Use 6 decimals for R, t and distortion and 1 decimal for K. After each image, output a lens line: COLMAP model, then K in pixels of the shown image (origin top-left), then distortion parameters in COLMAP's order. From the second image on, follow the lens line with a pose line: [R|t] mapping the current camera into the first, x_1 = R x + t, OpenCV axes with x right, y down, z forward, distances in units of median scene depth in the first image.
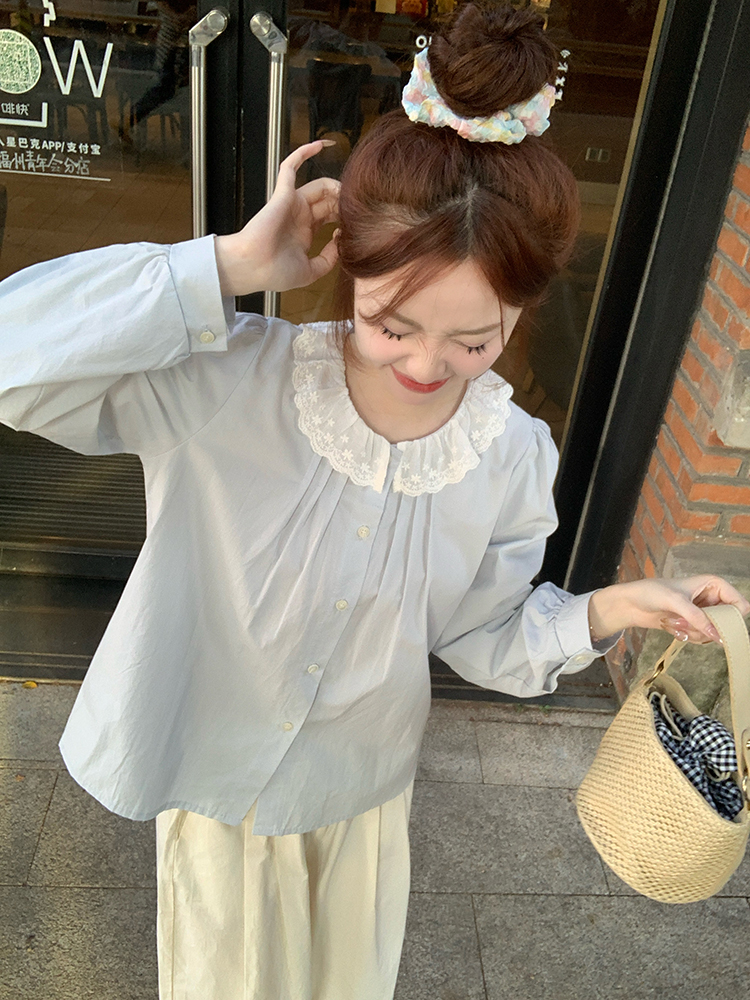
lens RADIAL K [[933.2, 0, 375.1], [0, 933.2, 499.4], [0, 0, 1]] dist [-0.015598, 0.000000]
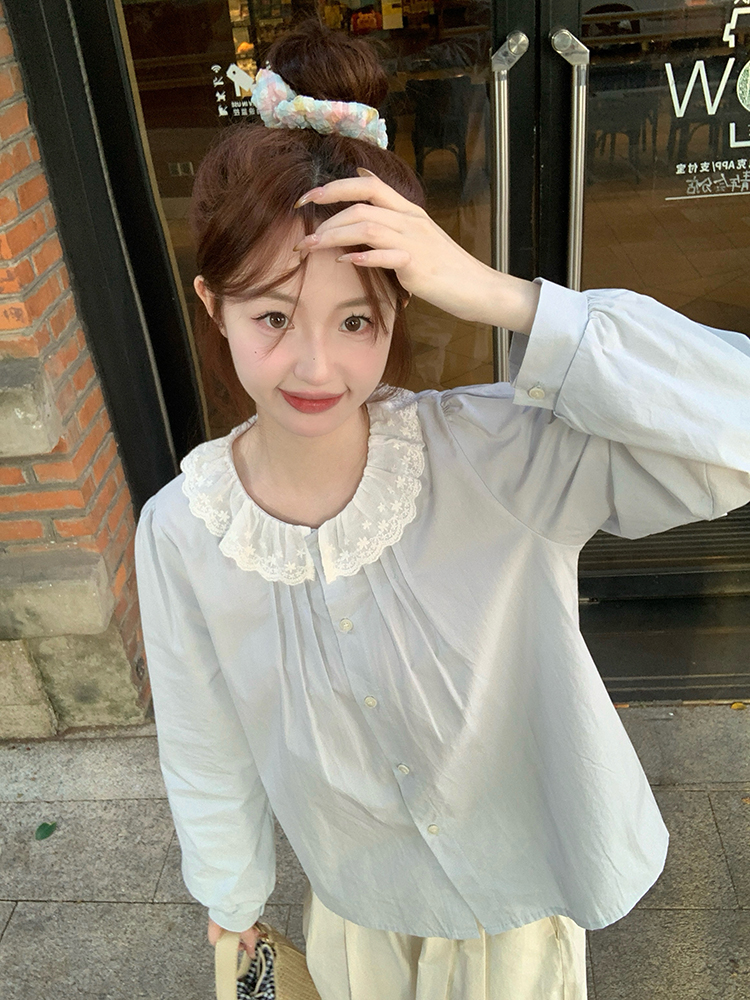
lens RADIAL K [[933.2, 0, 374.9], [0, 933.2, 500.1], [0, 0, 1]] dist [-0.015598, 0.000000]
pose [[0.980592, -0.115167, -0.158670, -0.550926], [0.112574, 0.993322, -0.025266, -0.036686], [0.160520, 0.006914, 0.987008, -0.042269]]
